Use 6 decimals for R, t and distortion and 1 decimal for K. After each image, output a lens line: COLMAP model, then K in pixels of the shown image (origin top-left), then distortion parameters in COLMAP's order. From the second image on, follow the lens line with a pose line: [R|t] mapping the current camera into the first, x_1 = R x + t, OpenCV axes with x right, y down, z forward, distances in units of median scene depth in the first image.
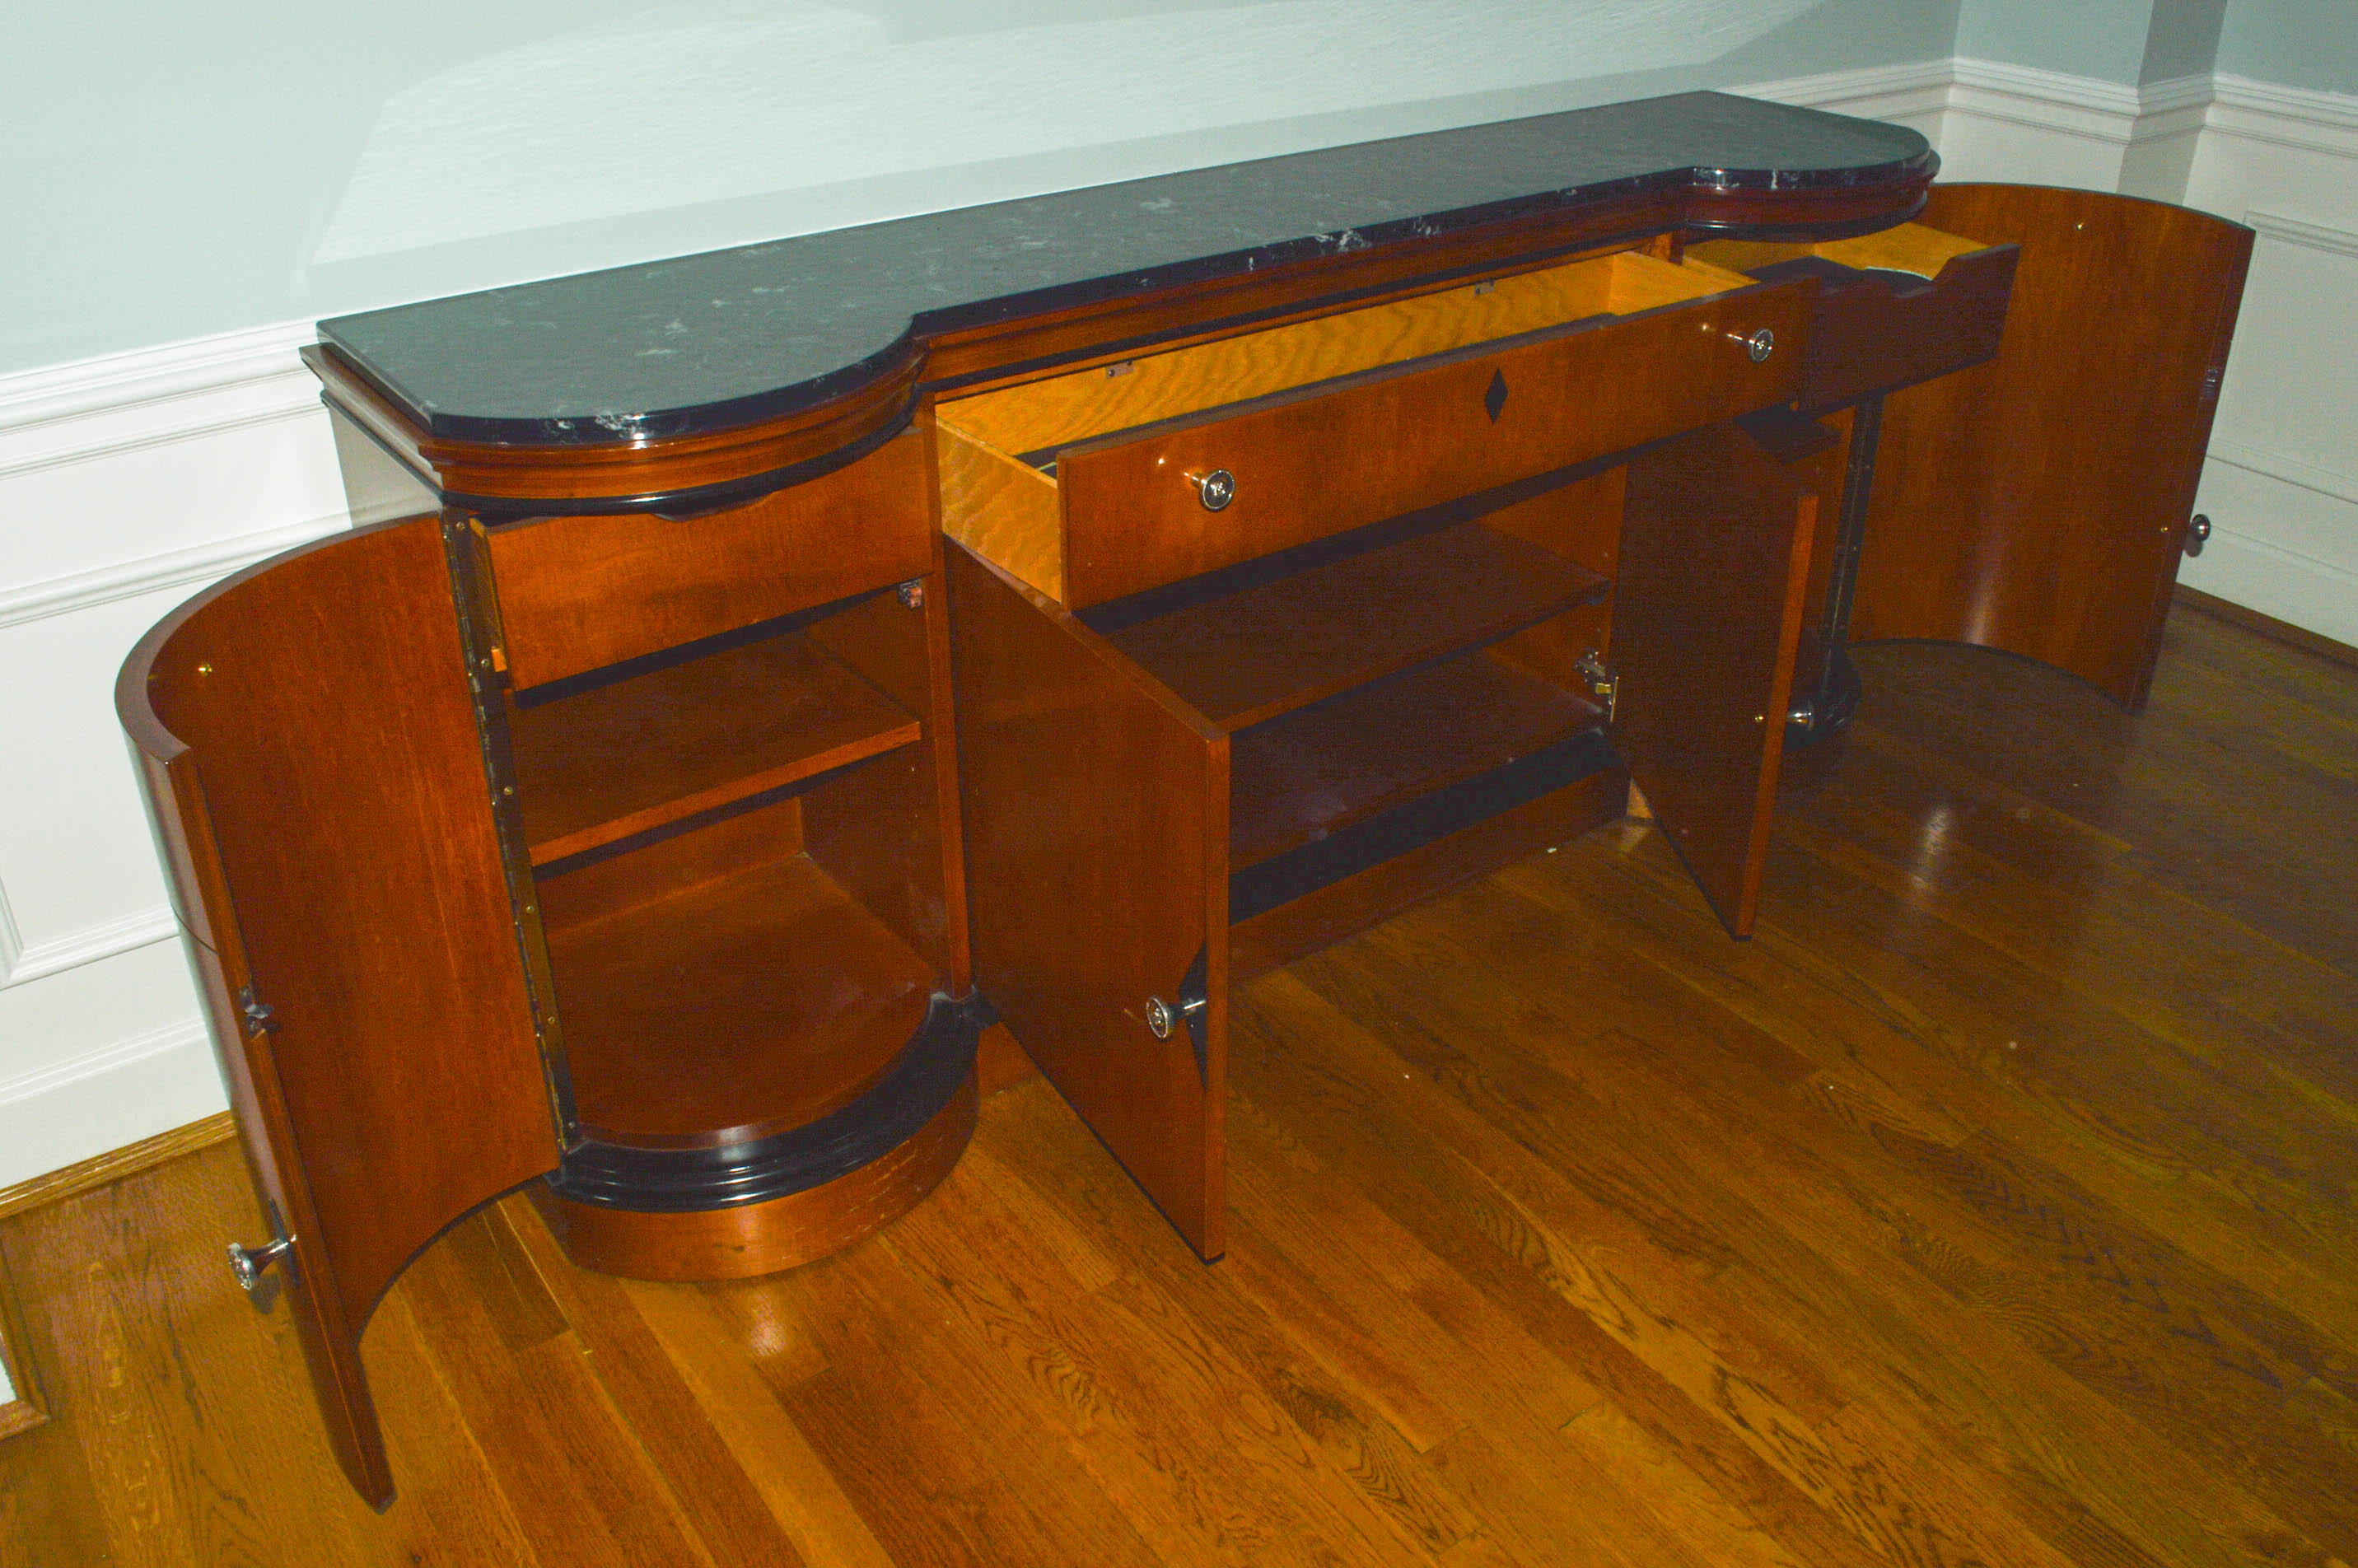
lens RADIAL K [[1976.2, 0, 1177.7], [0, 1976.2, 728.7], [0, 0, 1]] dist [-0.052119, -0.000931]
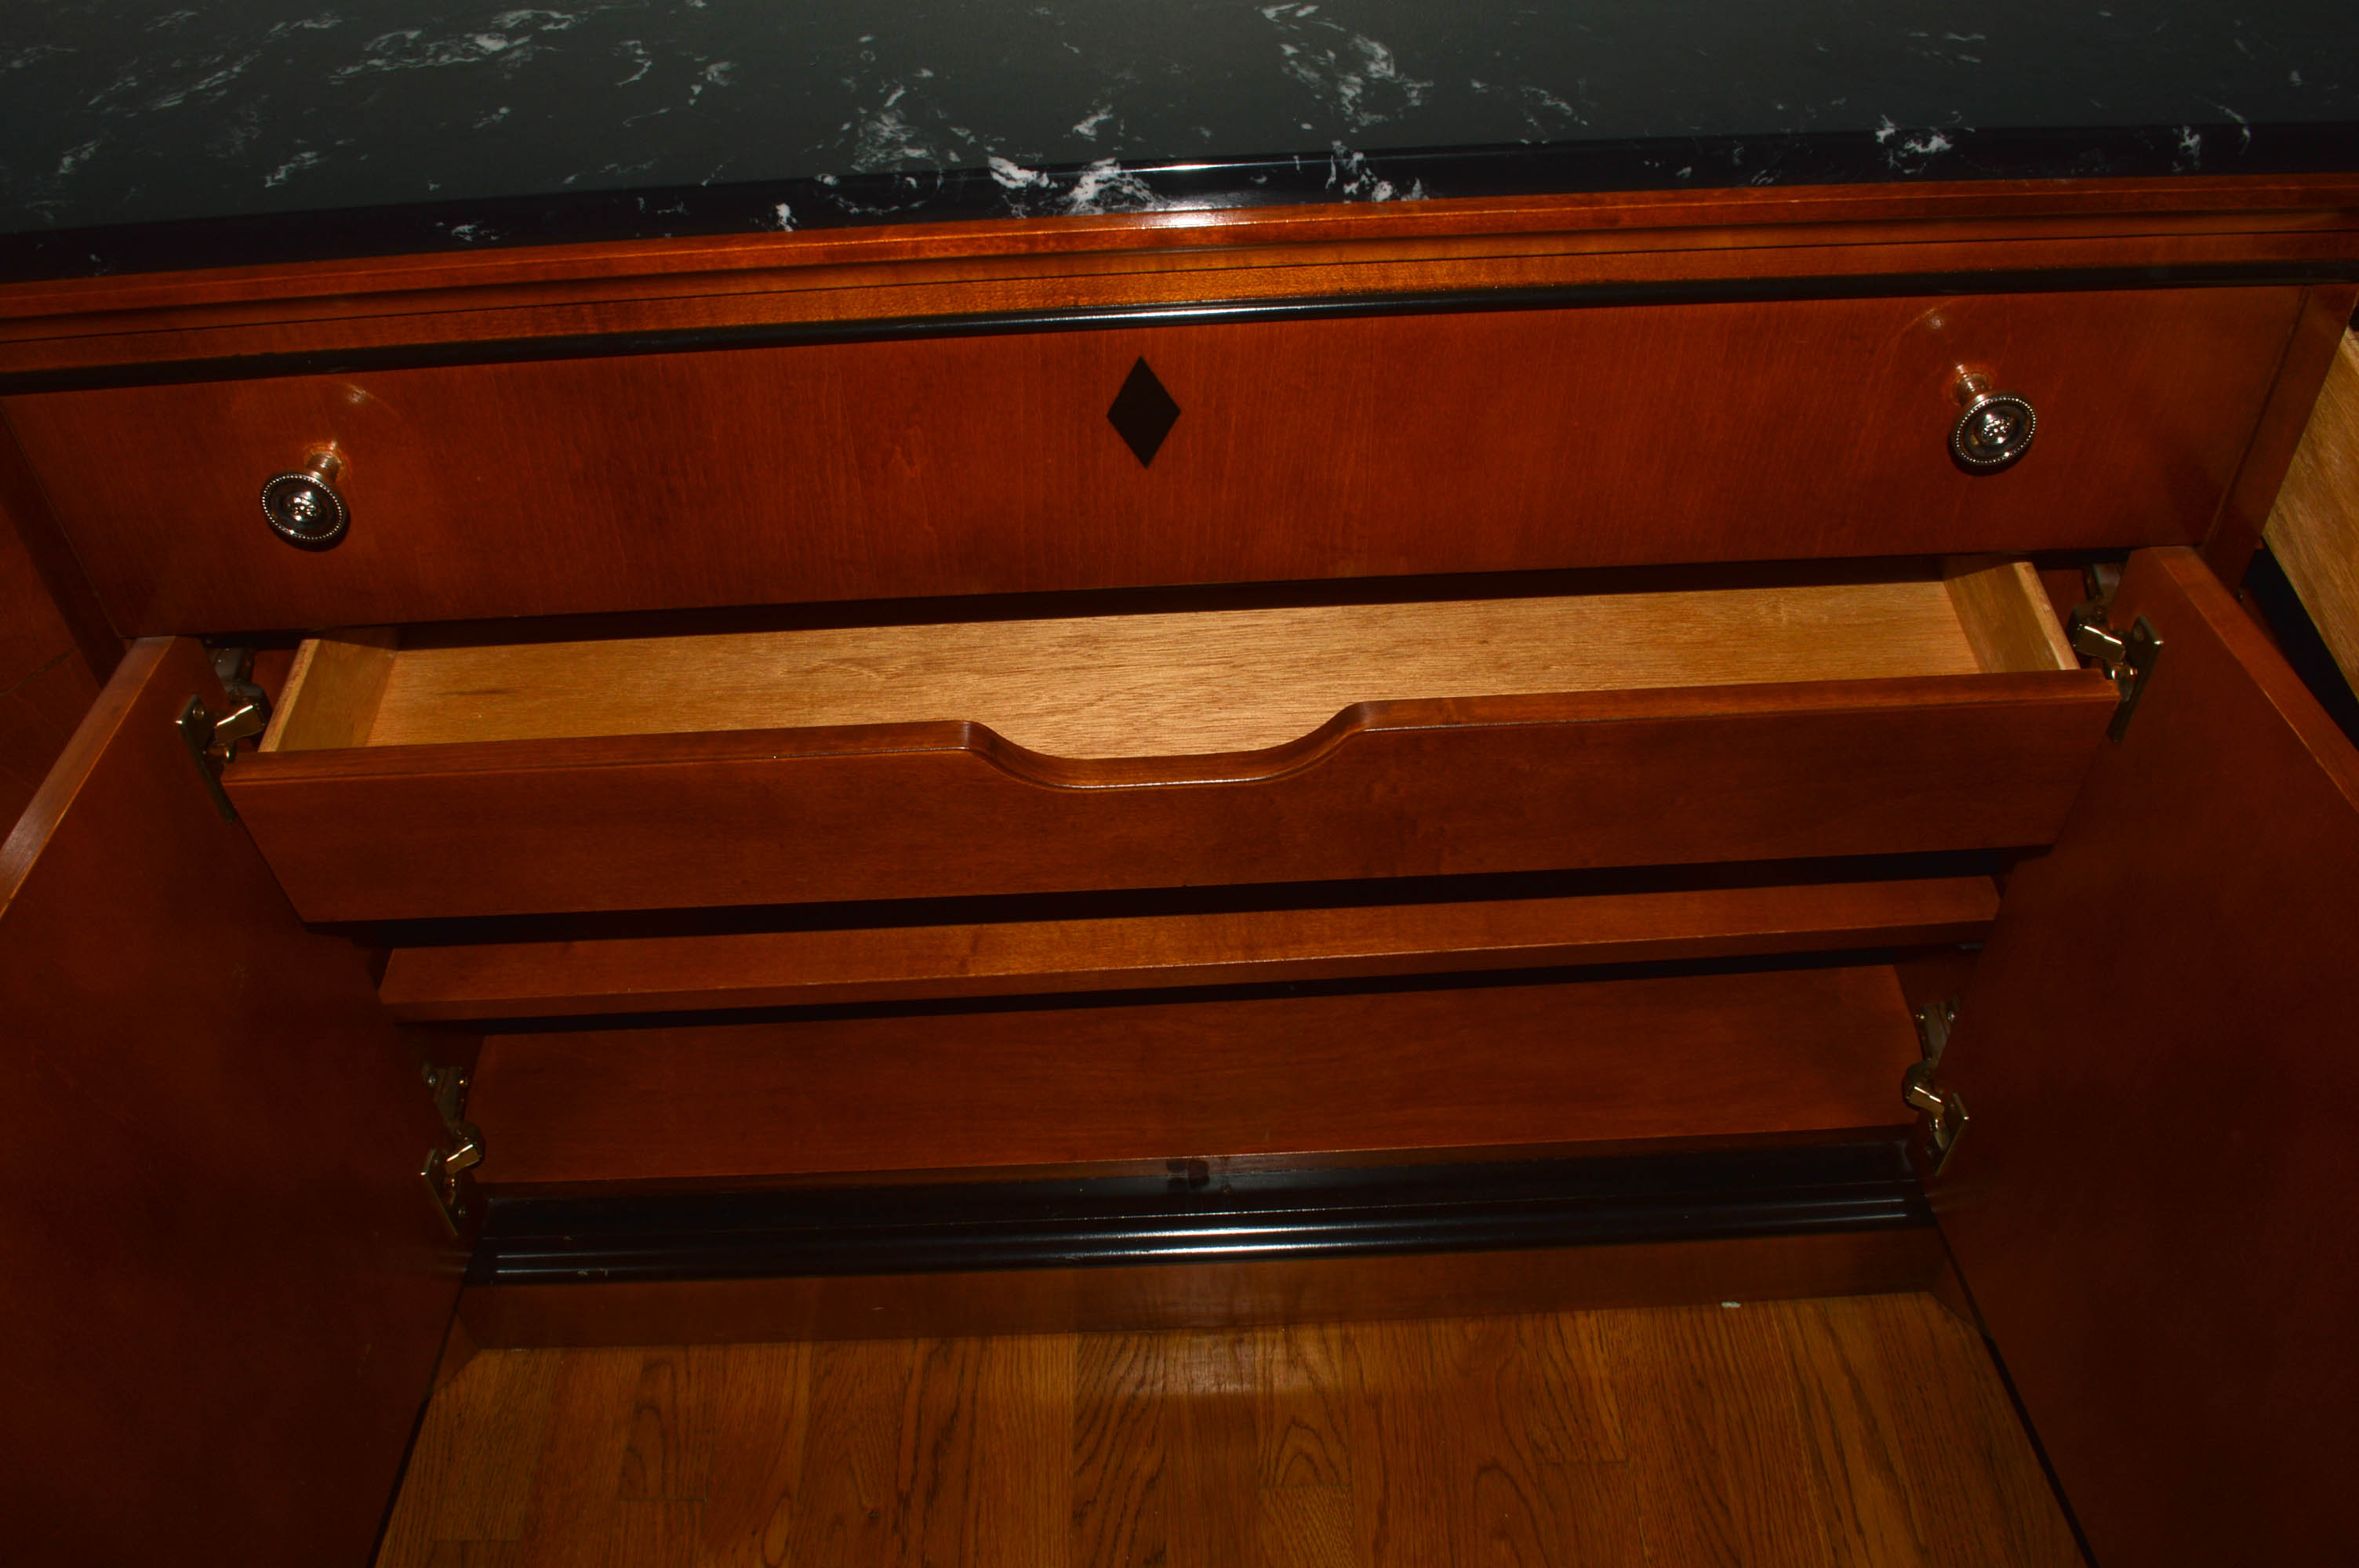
lens RADIAL K [[1950.2, 0, 1185.5], [0, 1950.2, 778.8], [0, 0, 1]] dist [-0.084151, 0.011837]
pose [[0.817962, 0.384607, -0.427803, 0.327024], [-0.233865, 0.901745, 0.363543, -0.305701], [0.525590, -0.197316, 0.827539, 0.721302]]
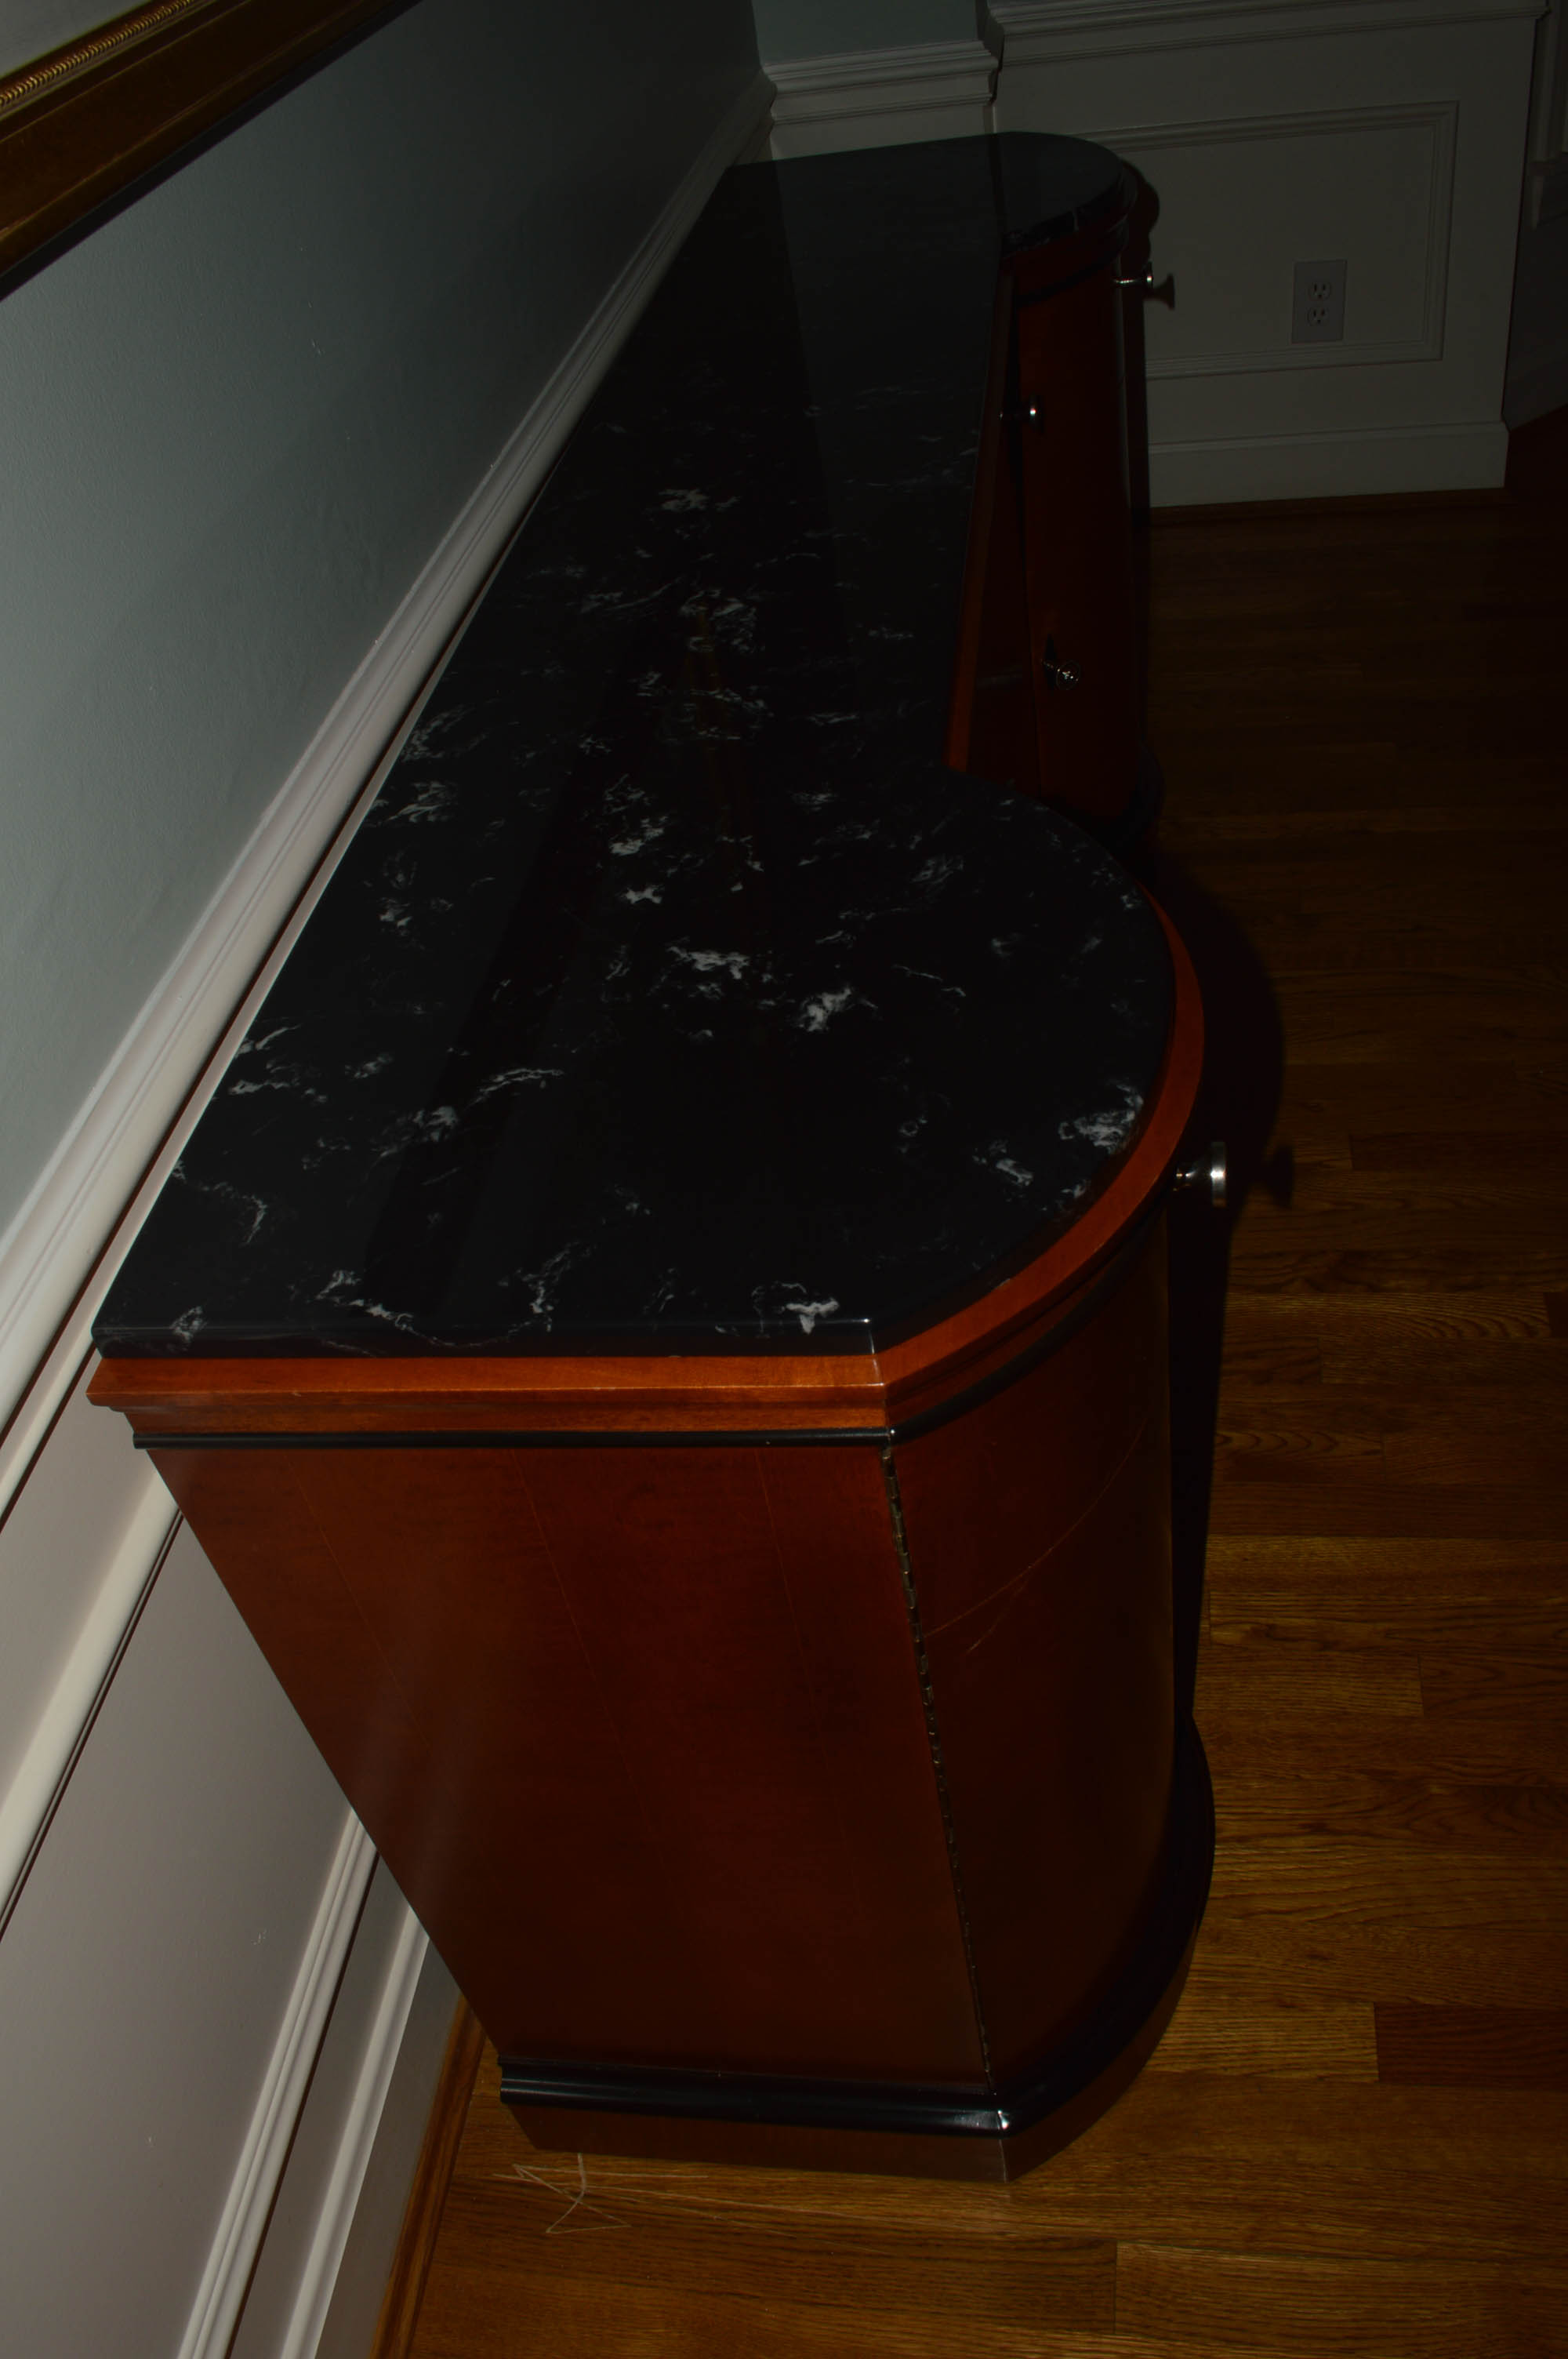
lens RADIAL K [[1876.9, 0, 791.1], [0, 1876.9, 1174.9], [0, 0, 1]] dist [-0.082297, 0.001921]
pose [[0.677166, -0.553059, 0.485359, -0.498657], [0.456953, 0.833074, 0.311741, -0.288390], [-0.576751, 0.010686, 0.816850, 0.494669]]
